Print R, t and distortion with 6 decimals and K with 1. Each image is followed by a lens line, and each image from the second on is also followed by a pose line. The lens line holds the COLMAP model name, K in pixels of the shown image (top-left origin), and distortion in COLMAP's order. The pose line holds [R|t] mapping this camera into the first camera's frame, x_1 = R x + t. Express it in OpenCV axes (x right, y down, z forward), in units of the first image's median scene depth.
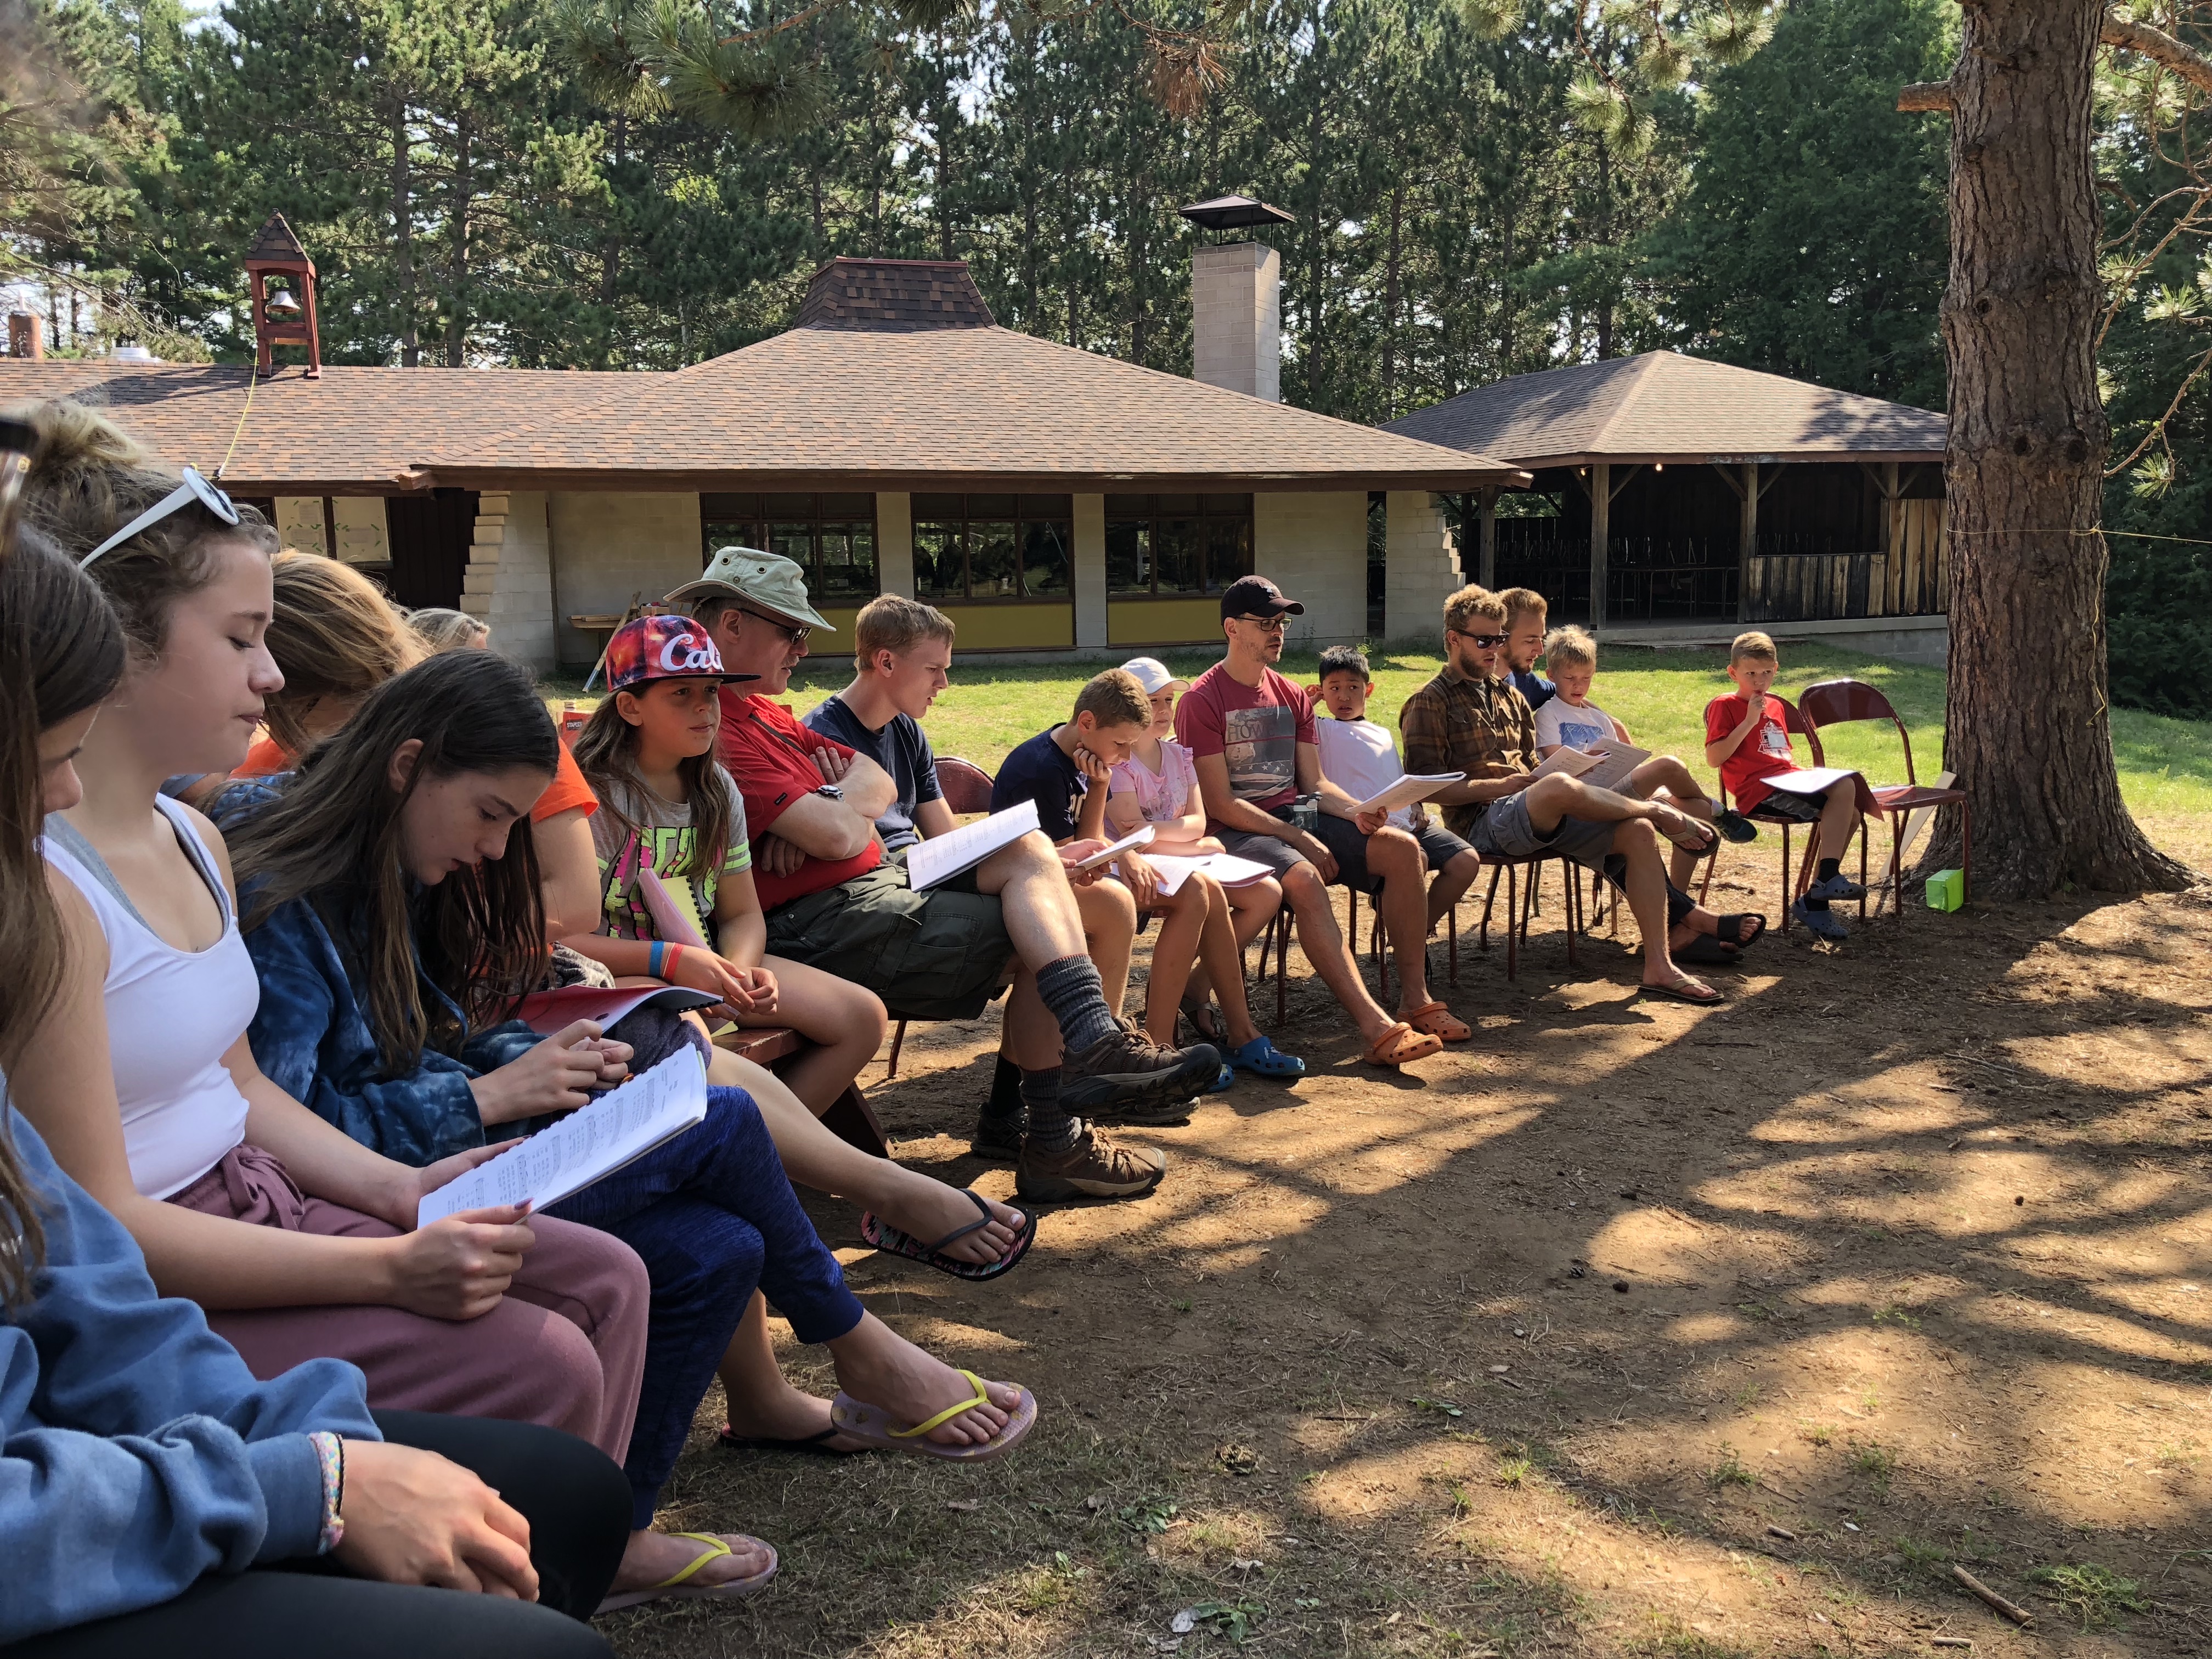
lens RADIAL K [[1811.1, 0, 1104.9], [0, 1811.1, 836.3], [0, 0, 1]] dist [0.006688, -0.001713]
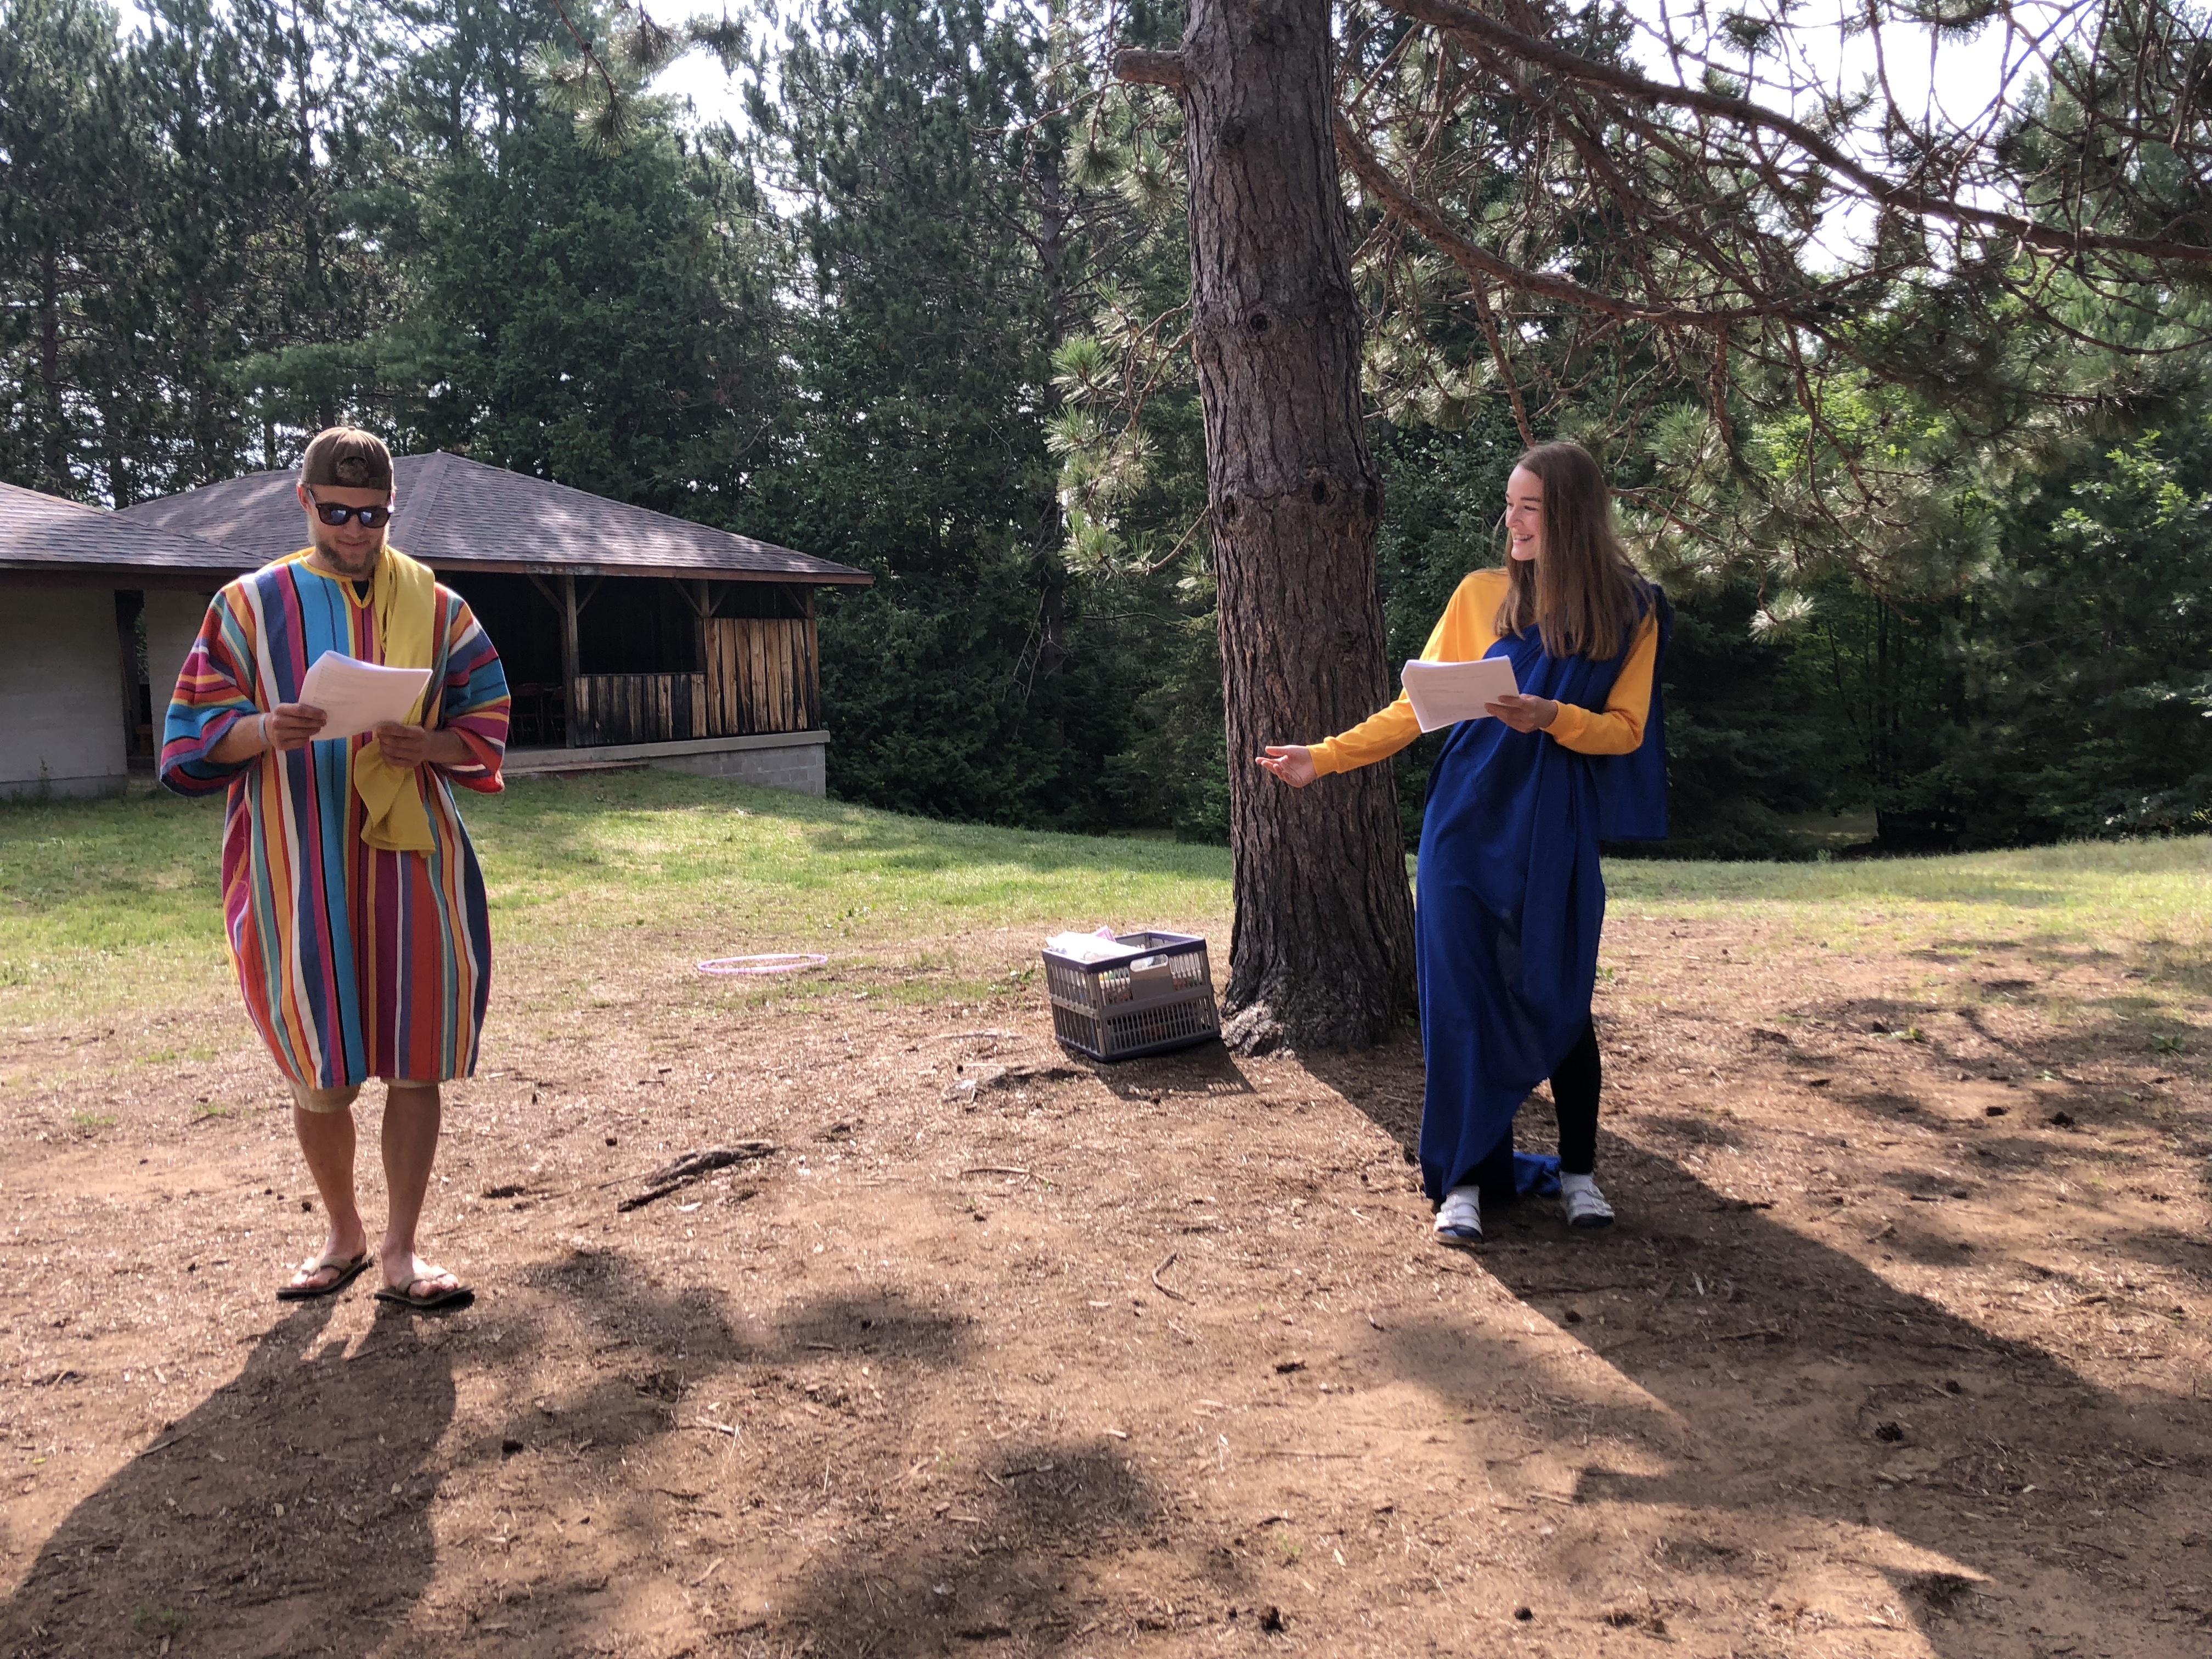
lens RADIAL K [[1811.1, 0, 1112.5], [0, 1811.1, 818.6], [0, 0, 1]] dist [0.006688, -0.001713]
pose [[0.765611, -0.053616, 0.641066, -0.029162], [0.107024, 0.993249, -0.044745, -0.011822], [-0.634339, 0.102867, 0.766180, 0.126465]]
